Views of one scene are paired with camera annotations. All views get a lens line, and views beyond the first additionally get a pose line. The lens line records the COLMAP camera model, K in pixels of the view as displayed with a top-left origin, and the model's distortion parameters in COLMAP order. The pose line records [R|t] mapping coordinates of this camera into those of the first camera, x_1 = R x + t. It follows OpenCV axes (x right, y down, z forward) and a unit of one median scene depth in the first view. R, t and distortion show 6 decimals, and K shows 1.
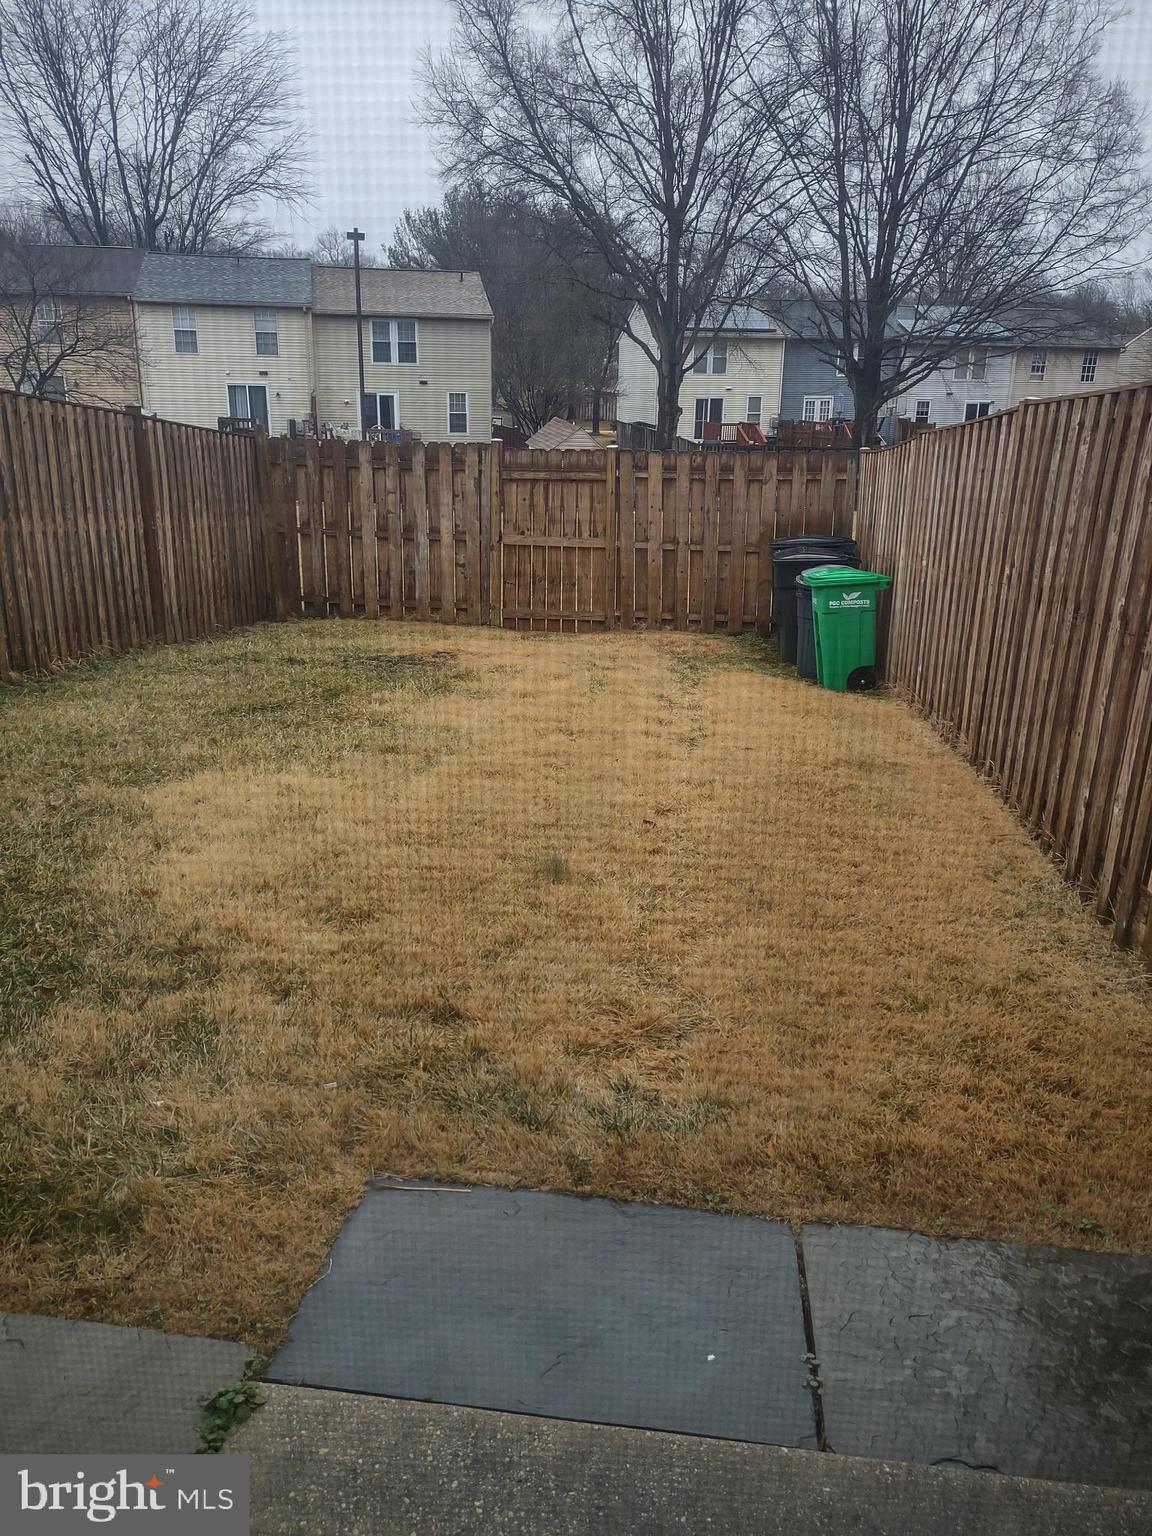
lens RADIAL K [[1138.9, 0, 565.6], [0, 1138.9, 761.5], [0, 0, 1]] dist [0.094475, -0.132444]
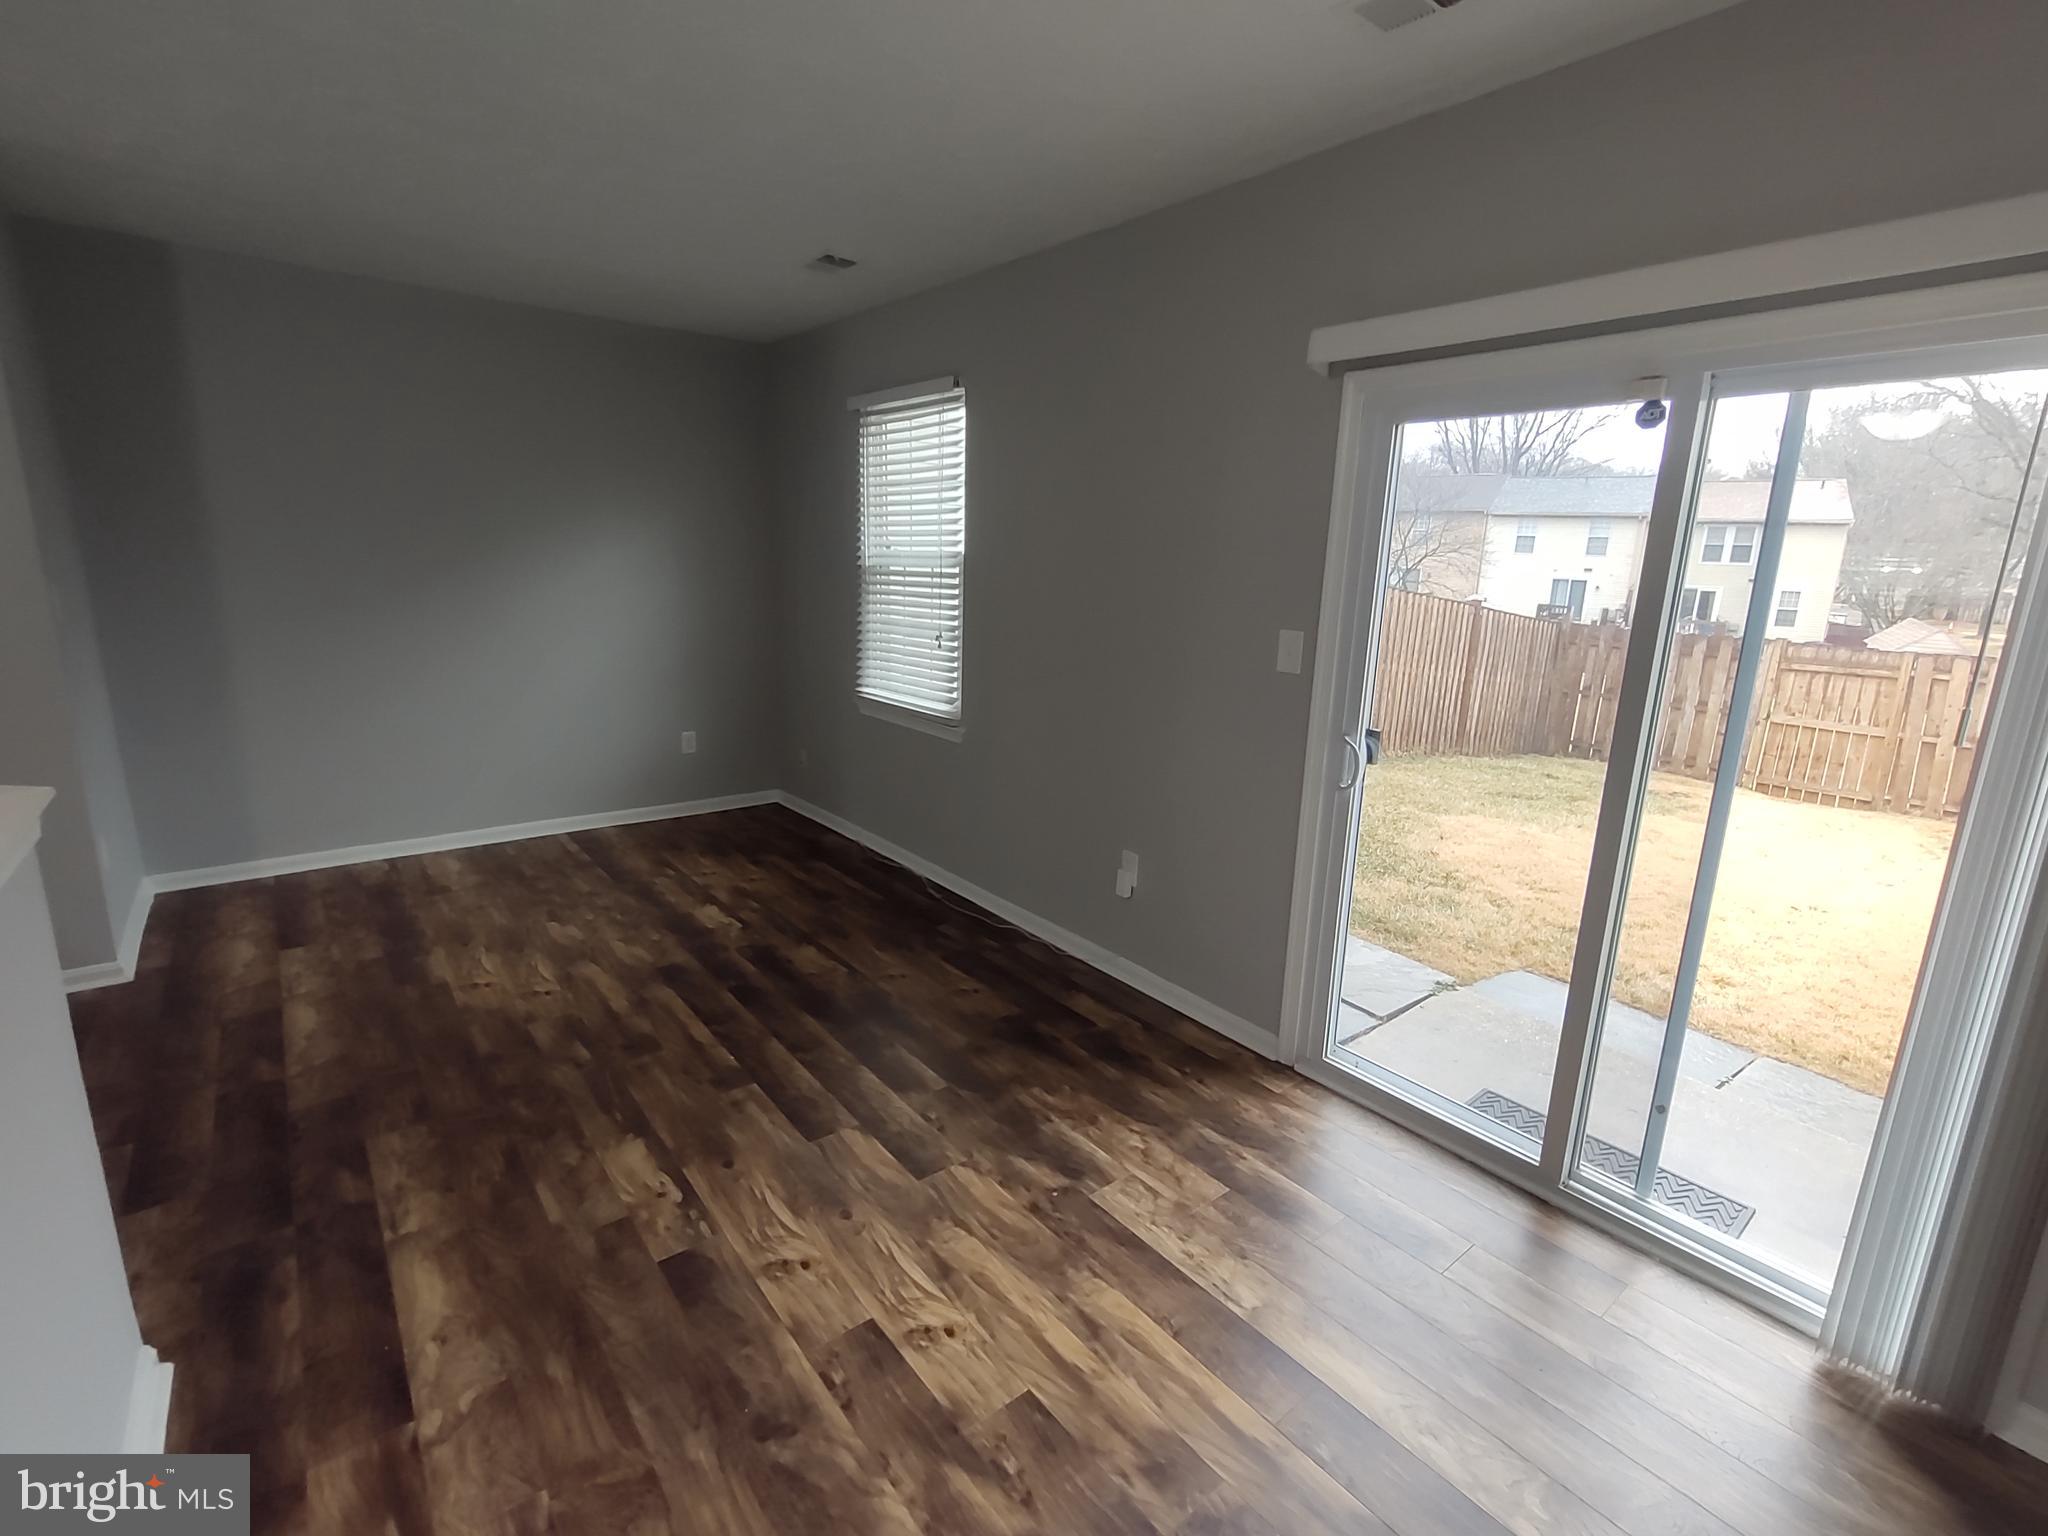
lens RADIAL K [[929.6, 0, 1037.7], [0, 929.6, 767.2], [0, 0, 1]] dist [0.001676, 0.001172]
pose [[0.717536, 0.166478, -0.676333, 0.061415], [-0.239352, 0.970817, -0.014969, 0.051184], [0.654104, 0.172623, 0.736444, -0.195281]]
